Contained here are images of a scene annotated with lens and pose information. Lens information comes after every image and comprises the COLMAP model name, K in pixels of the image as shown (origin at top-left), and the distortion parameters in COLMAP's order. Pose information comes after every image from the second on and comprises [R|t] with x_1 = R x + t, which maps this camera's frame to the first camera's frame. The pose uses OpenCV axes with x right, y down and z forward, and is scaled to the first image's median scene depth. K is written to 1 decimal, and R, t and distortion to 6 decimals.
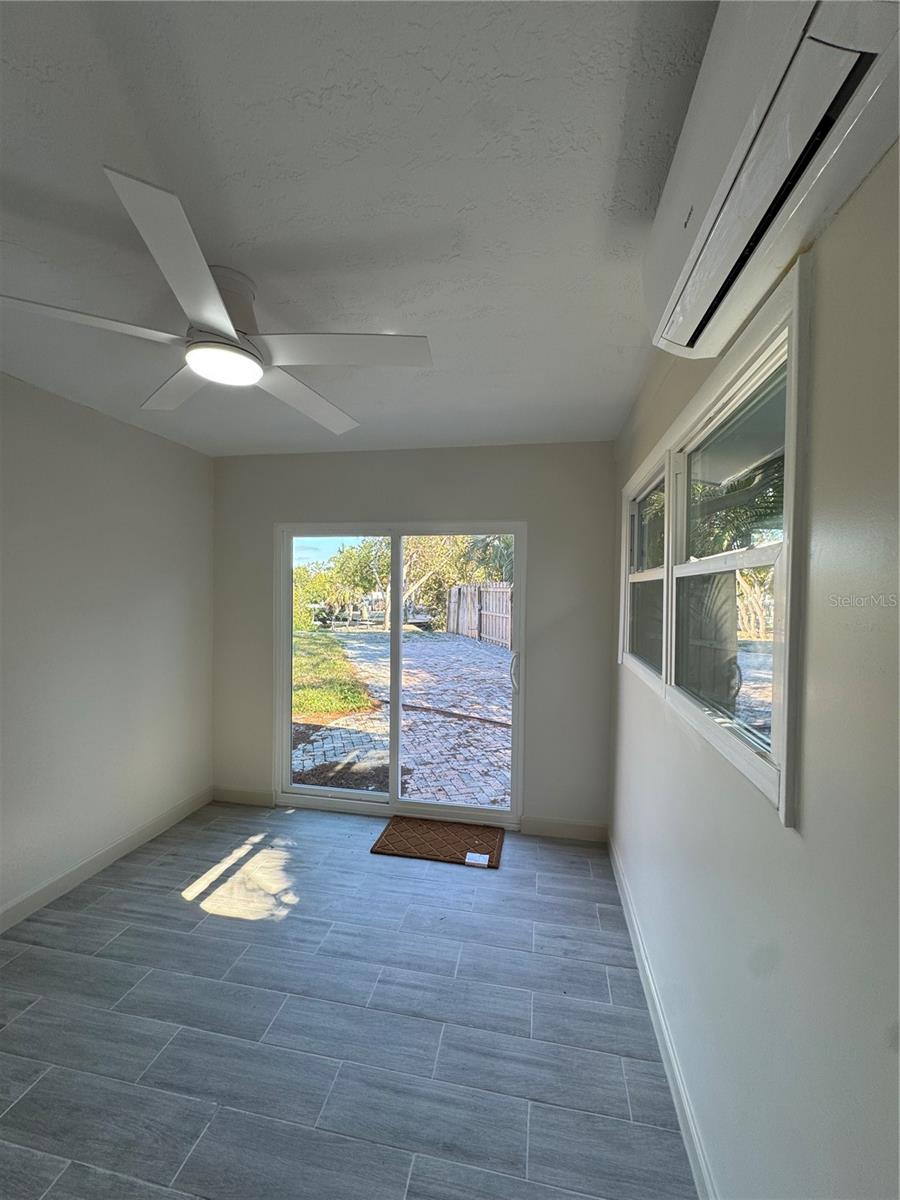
lens RADIAL K [[479.8, 0, 448.9], [0, 479.8, 601.1], [0, 0, 1]] dist [-0.004318, 0.000797]
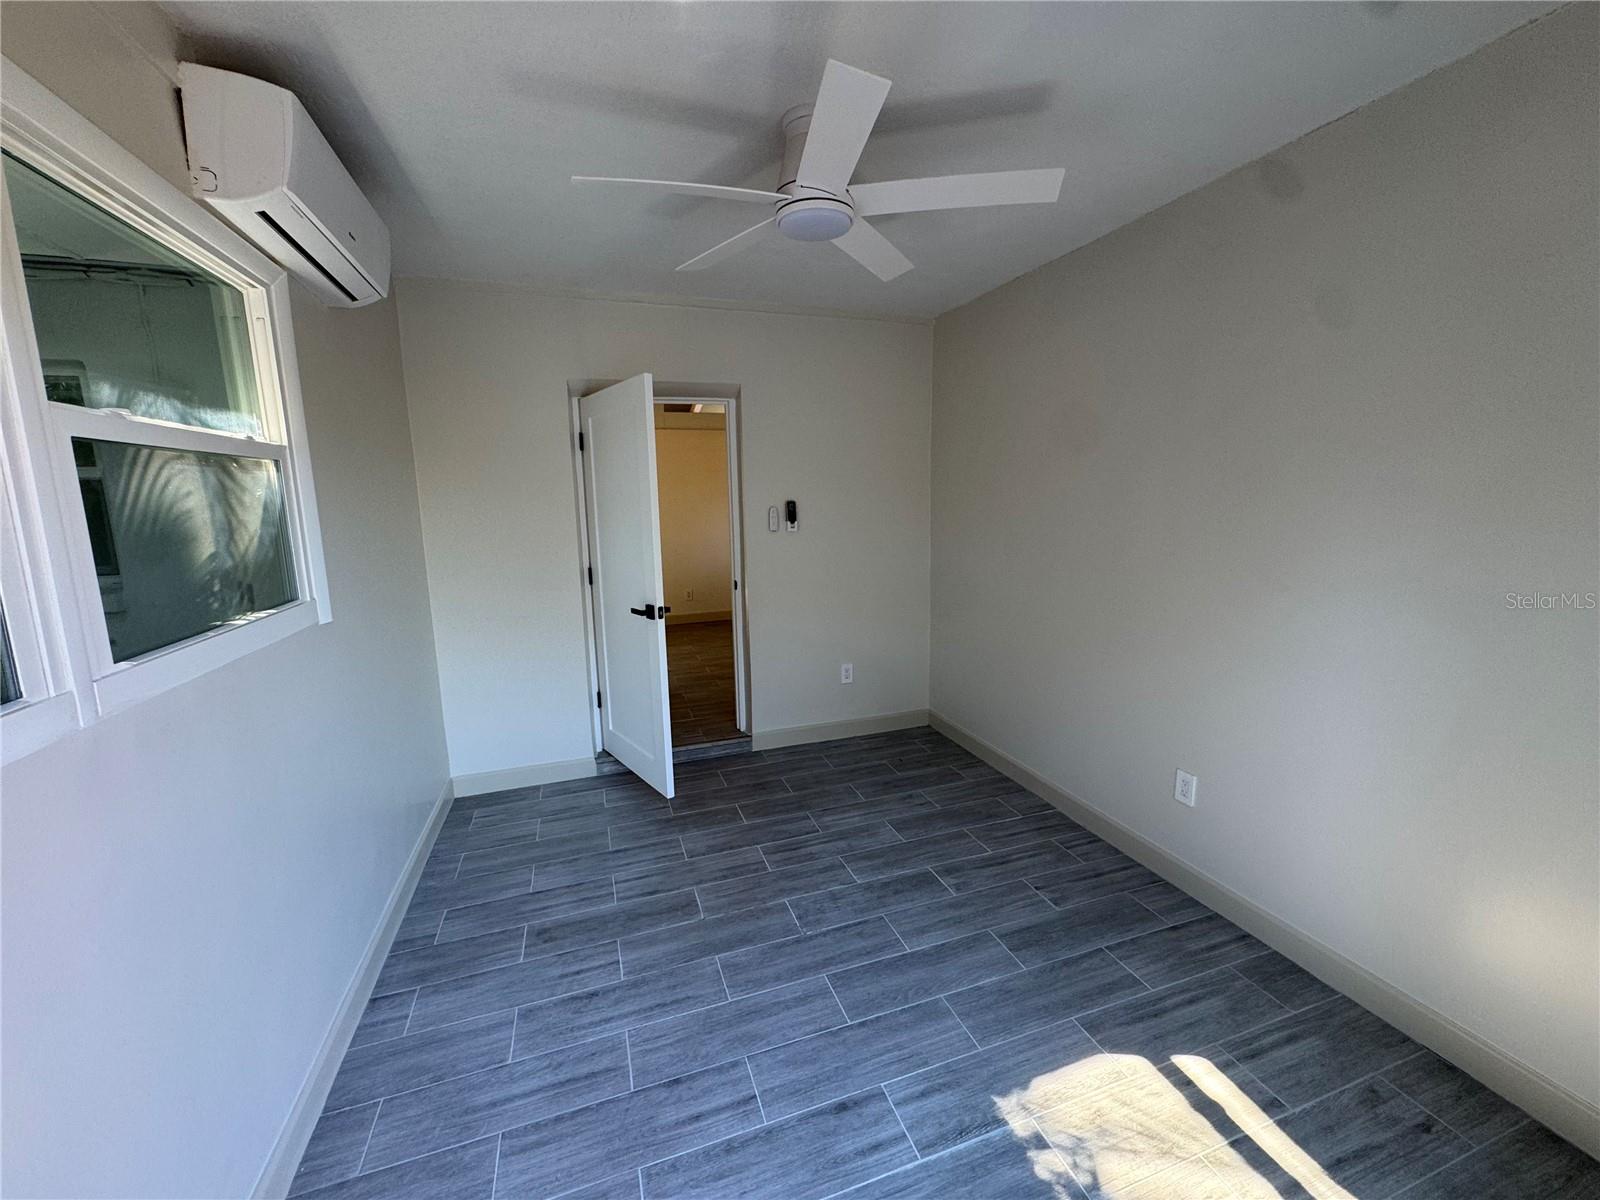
lens RADIAL K [[639.7, 0, 791.5], [0, 639.7, 593.2], [0, 0, 1]] dist [-0.004318, 0.000797]
pose [[-0.873675, 0.080677, -0.479774, 0.169123], [-0.000148, 0.986110, 0.166091, -0.003710], [0.486510, 0.145181, -0.861528, 1.723708]]
